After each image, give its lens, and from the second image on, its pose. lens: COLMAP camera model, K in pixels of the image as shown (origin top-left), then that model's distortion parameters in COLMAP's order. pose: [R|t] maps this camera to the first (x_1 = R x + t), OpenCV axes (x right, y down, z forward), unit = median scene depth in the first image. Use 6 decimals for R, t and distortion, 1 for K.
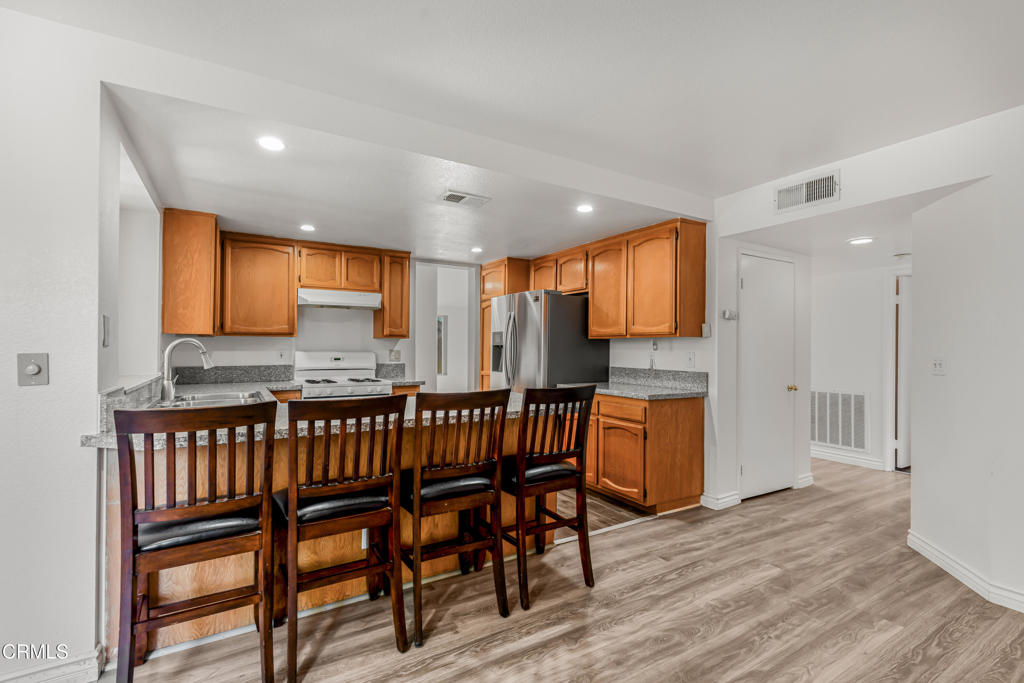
lens RADIAL K [[450.9, 0, 508.6], [0, 450.9, 344.4], [0, 0, 1]] dist [0.001907, 0.000304]
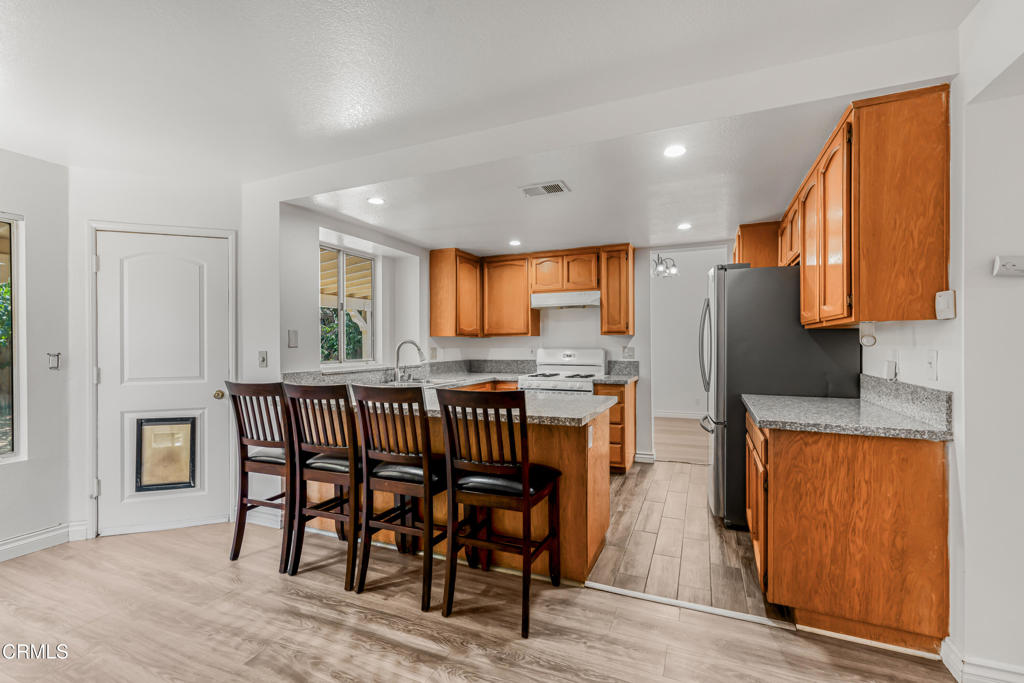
lens RADIAL K [[450.9, 0, 508.6], [0, 450.9, 344.4], [0, 0, 1]] dist [0.001907, 0.000304]
pose [[0.592382, -0.007651, -0.805621, 0.545799], [0.015499, 0.999878, 0.001901, 0.002427], [0.805508, -0.013612, 0.592428, 0.327776]]
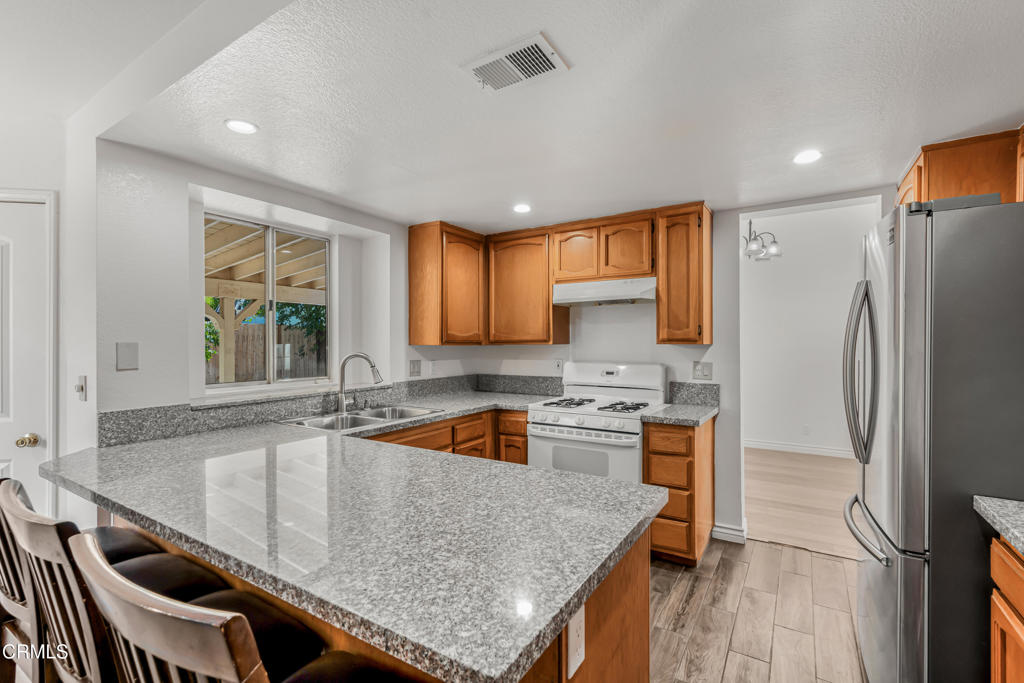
lens RADIAL K [[475.7, 0, 470.4], [0, 475.7, 342.3], [0, 0, 1]] dist [-0.000159, 0.000316]
pose [[0.418396, -0.008908, -0.908221, 0.315599], [0.009947, 0.999937, -0.005226, -0.021739], [0.908210, -0.006848, 0.418459, 0.629140]]
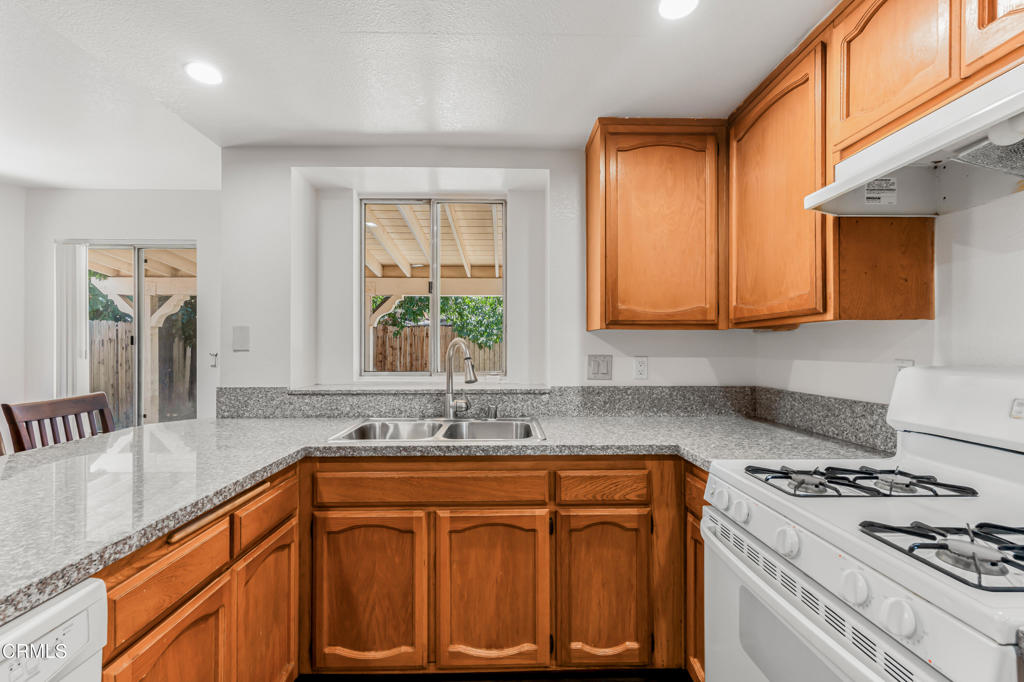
lens RADIAL K [[450.9, 0, 508.6], [0, 450.9, 343.9], [0, 0, 1]] dist [0.001907, 0.000304]
pose [[-0.484917, -0.014053, -0.874447, -0.105858], [-0.003698, 0.999895, -0.014018, 0.007630], [0.874552, -0.003563, -0.484918, 1.202666]]
